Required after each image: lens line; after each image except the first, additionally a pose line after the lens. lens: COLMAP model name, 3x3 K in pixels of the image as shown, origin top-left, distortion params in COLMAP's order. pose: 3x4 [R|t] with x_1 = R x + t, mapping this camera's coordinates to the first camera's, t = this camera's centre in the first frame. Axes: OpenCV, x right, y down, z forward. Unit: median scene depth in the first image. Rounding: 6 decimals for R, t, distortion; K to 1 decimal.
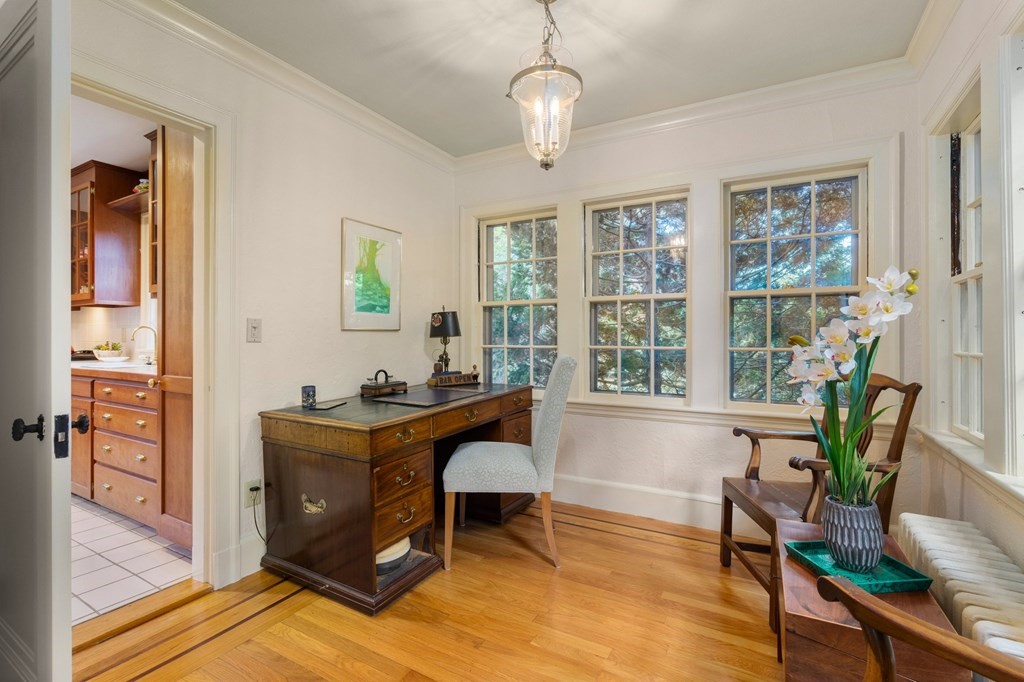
lens RADIAL K [[458.9, 0, 506.7], [0, 458.9, 341.6], [0, 0, 1]] dist [0.001973, 0.000344]
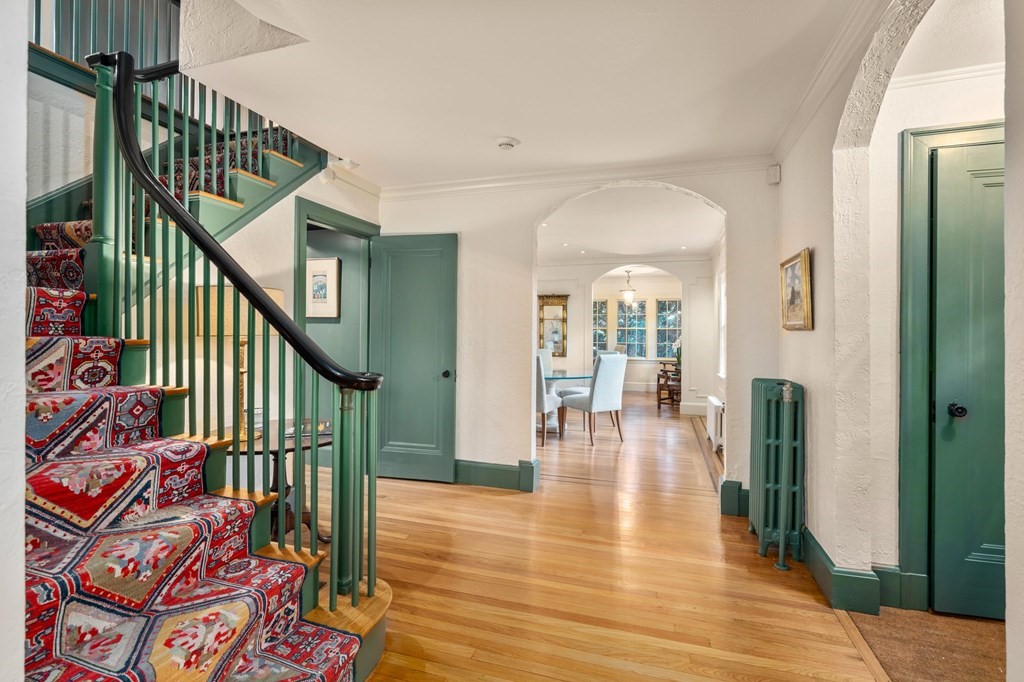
lens RADIAL K [[470.2, 0, 509.4], [0, 470.2, 331.9], [0, 0, 1]] dist [0.000008, 0.000228]
pose [[0.978545, -0.002458, 0.206020, -1.414901], [0.003490, 0.999983, -0.004644, -0.056655], [-0.206006, 0.005263, 0.978537, -2.382862]]
